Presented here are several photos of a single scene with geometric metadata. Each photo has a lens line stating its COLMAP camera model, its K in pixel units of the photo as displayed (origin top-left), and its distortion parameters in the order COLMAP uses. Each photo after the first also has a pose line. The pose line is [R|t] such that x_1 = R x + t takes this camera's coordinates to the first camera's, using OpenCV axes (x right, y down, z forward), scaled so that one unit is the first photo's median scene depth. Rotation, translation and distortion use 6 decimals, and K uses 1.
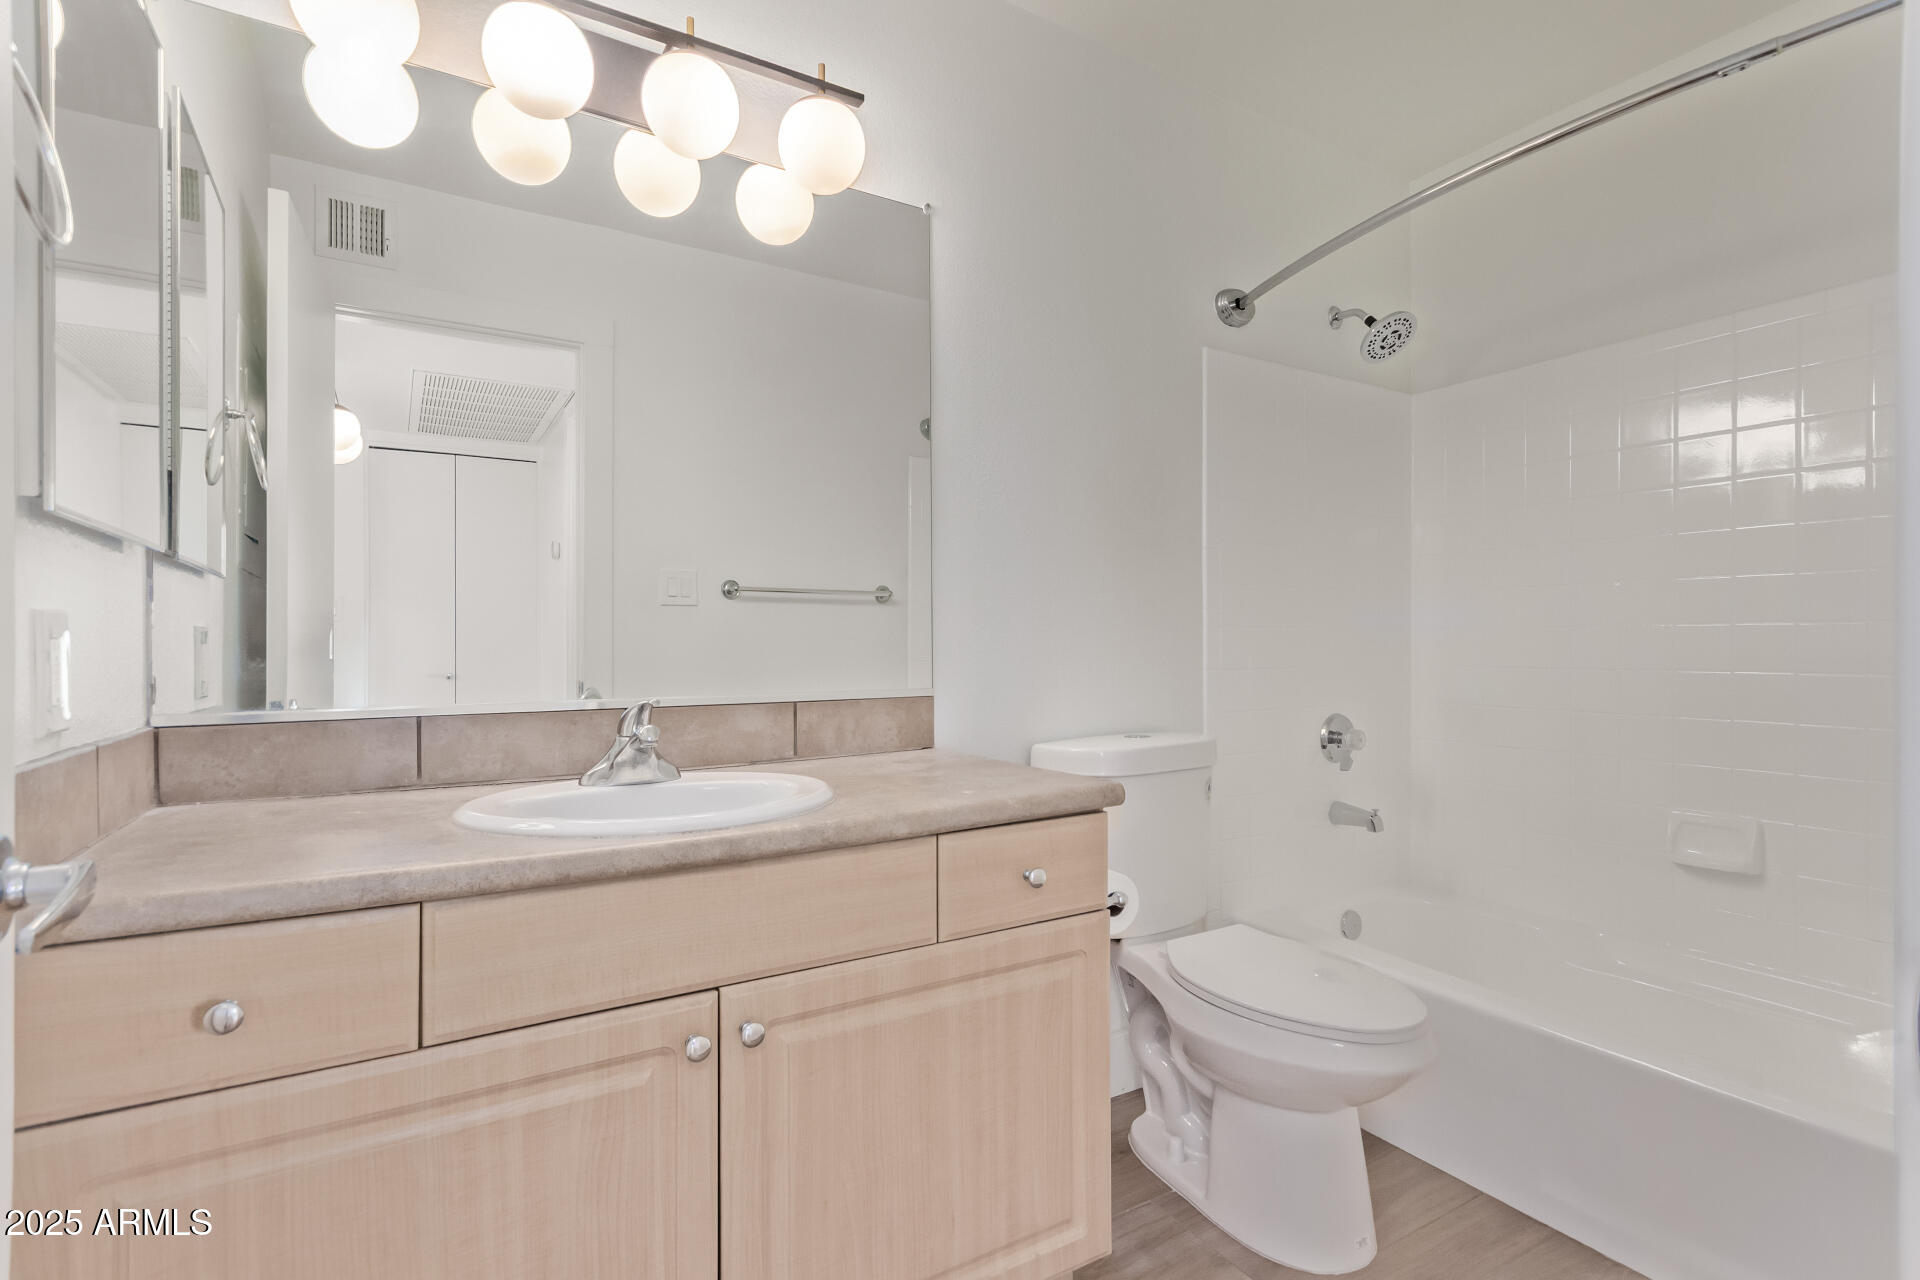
lens RADIAL K [[891.1, 0, 958.2], [0, 891.1, 644.8], [0, 0, 1]] dist [0.002898, 0.000172]
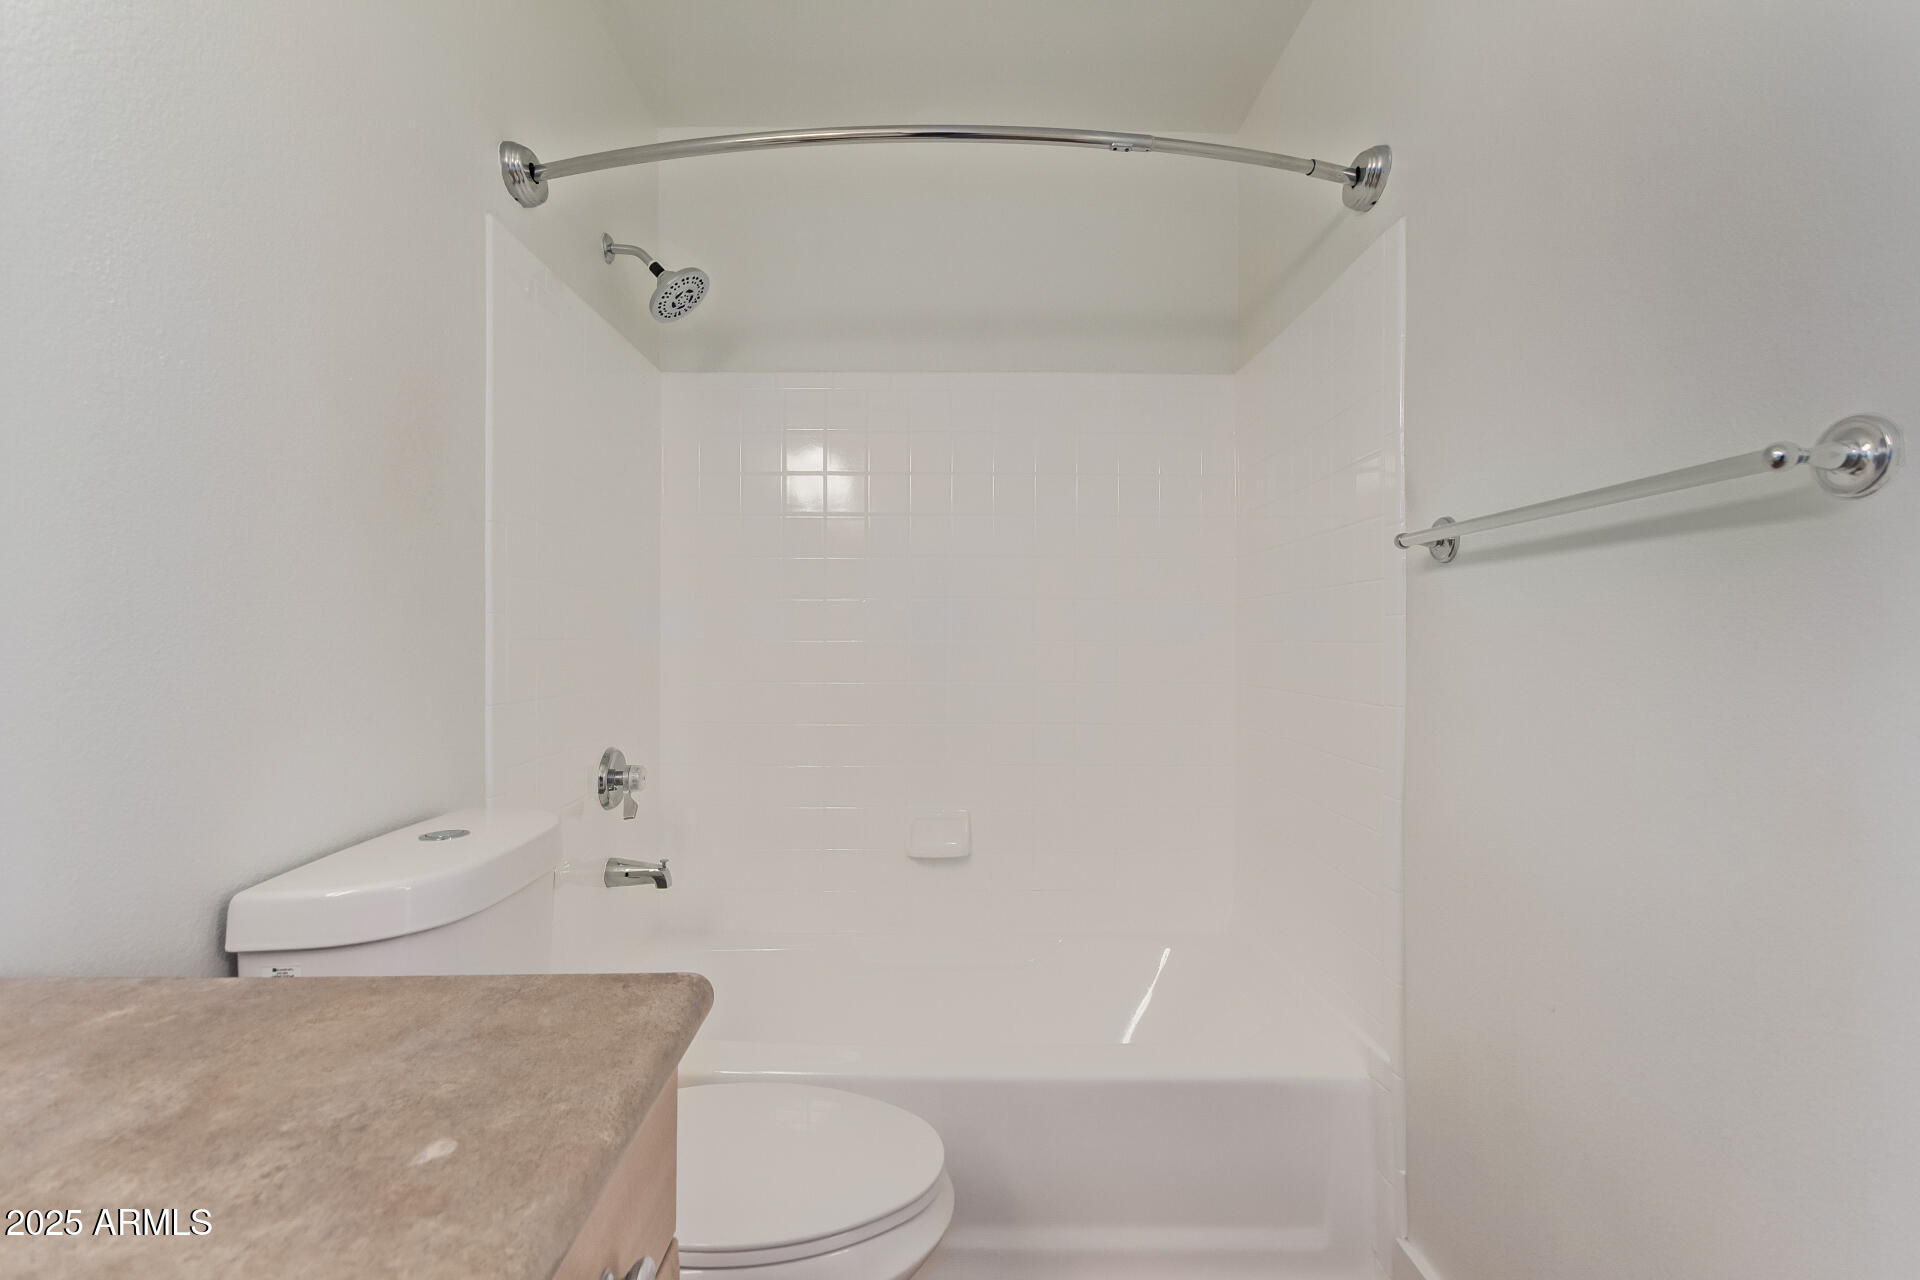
lens RADIAL K [[891.1, 0, 954.4], [0, 891.1, 643.9], [0, 0, 1]] dist [0.002898, 0.000172]
pose [[0.534697, 0.003968, 0.845035, -0.087296], [-0.007297, 0.999973, -0.000079, -0.017766], [-0.845013, -0.006124, 0.534711, 0.326771]]
